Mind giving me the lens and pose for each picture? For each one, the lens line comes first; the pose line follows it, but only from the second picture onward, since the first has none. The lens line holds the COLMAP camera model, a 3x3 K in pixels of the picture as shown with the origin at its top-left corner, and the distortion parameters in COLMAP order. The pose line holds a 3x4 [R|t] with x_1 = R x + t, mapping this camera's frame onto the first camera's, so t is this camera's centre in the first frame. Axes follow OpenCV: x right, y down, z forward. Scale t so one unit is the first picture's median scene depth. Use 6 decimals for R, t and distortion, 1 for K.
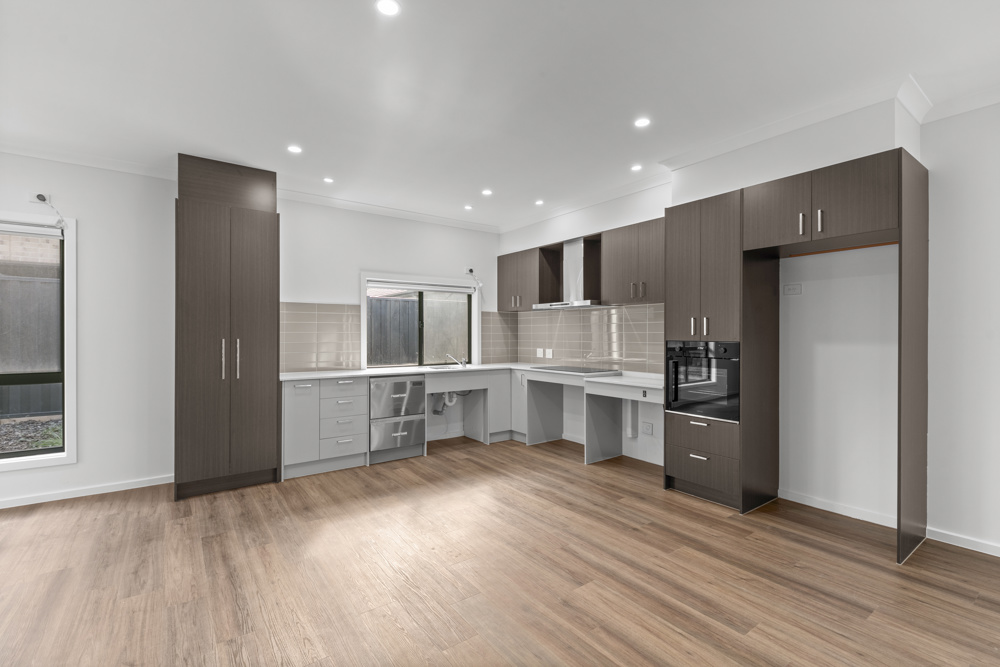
lens RADIAL K [[453.3, 0, 499.3], [0, 453.3, 331.7], [0, 0, 1]] dist [0.001320, -0.000313]
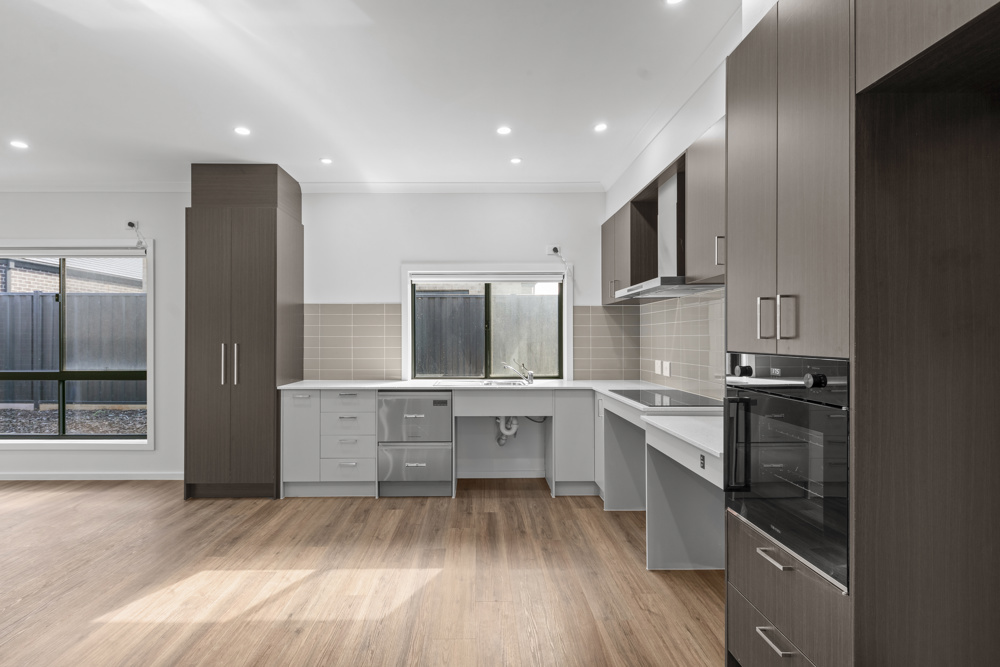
lens RADIAL K [[487.7, 0, 477.8], [0, 487.7, 336.9], [0, 0, 1]] dist [0.002359, 0.000202]
pose [[0.809016, -0.003494, -0.587776, 0.419362], [0.005211, 0.999986, 0.001227, 0.003012], [0.587763, -0.004055, 0.809023, 0.430122]]
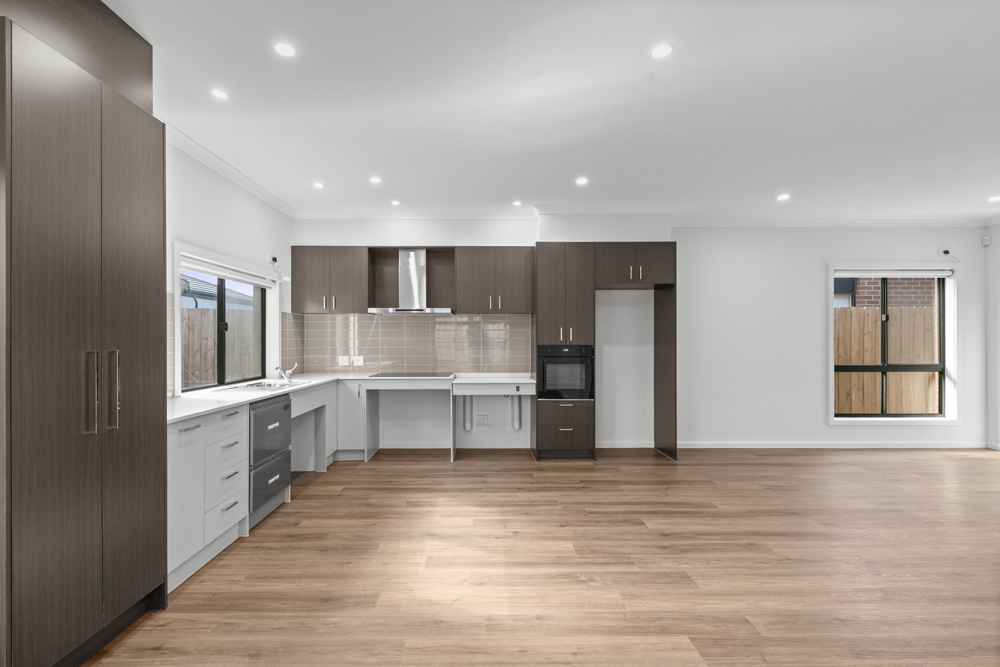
lens RADIAL K [[450.7, 0, 493.9], [0, 450.7, 337.8], [0, 0, 1]] dist [0.002511, -0.000025]
pose [[0.573062, 0.002256, 0.819509, -0.692818], [-0.003239, 0.999995, -0.000487, 0.000682], [-0.819505, -0.002375, 0.573067, 0.345345]]
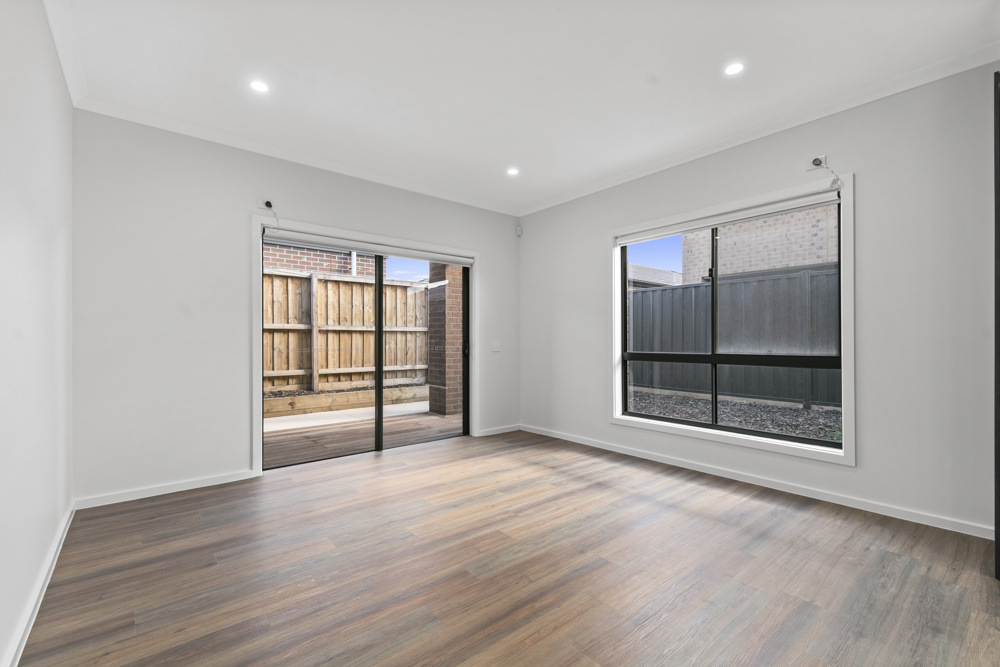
lens RADIAL K [[435.6, 0, 501.5], [0, 435.6, 338.9], [0, 0, 1]] dist [-0.000284, -0.000447]
pose [[0.069435, -0.001546, -0.997585, -0.162714], [0.004583, 0.999989, -0.001231, 0.047802], [0.997576, -0.004486, 0.069441, 0.269542]]
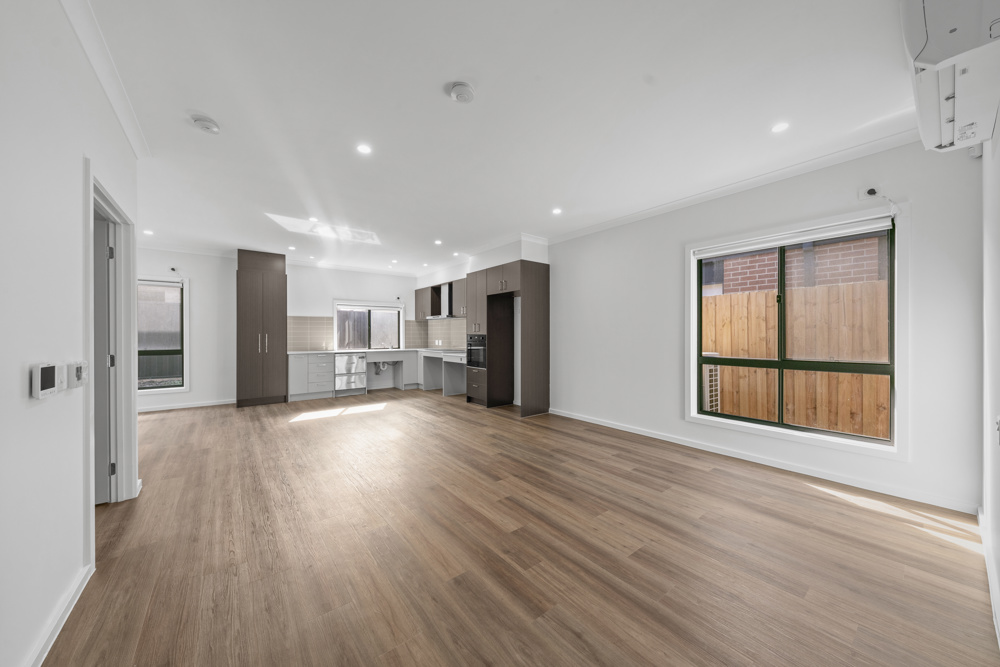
lens RADIAL K [[350.6, 0, 500.0], [0, 350.6, 333.5], [0, 0, 1]] dist [0.001708, 0.000062]
pose [[0.999298, -0.002700, 0.037372, 0.429595], [0.002684, 0.999996, 0.000481, 0.014576], [-0.037373, -0.000380, 0.999301, -0.644995]]
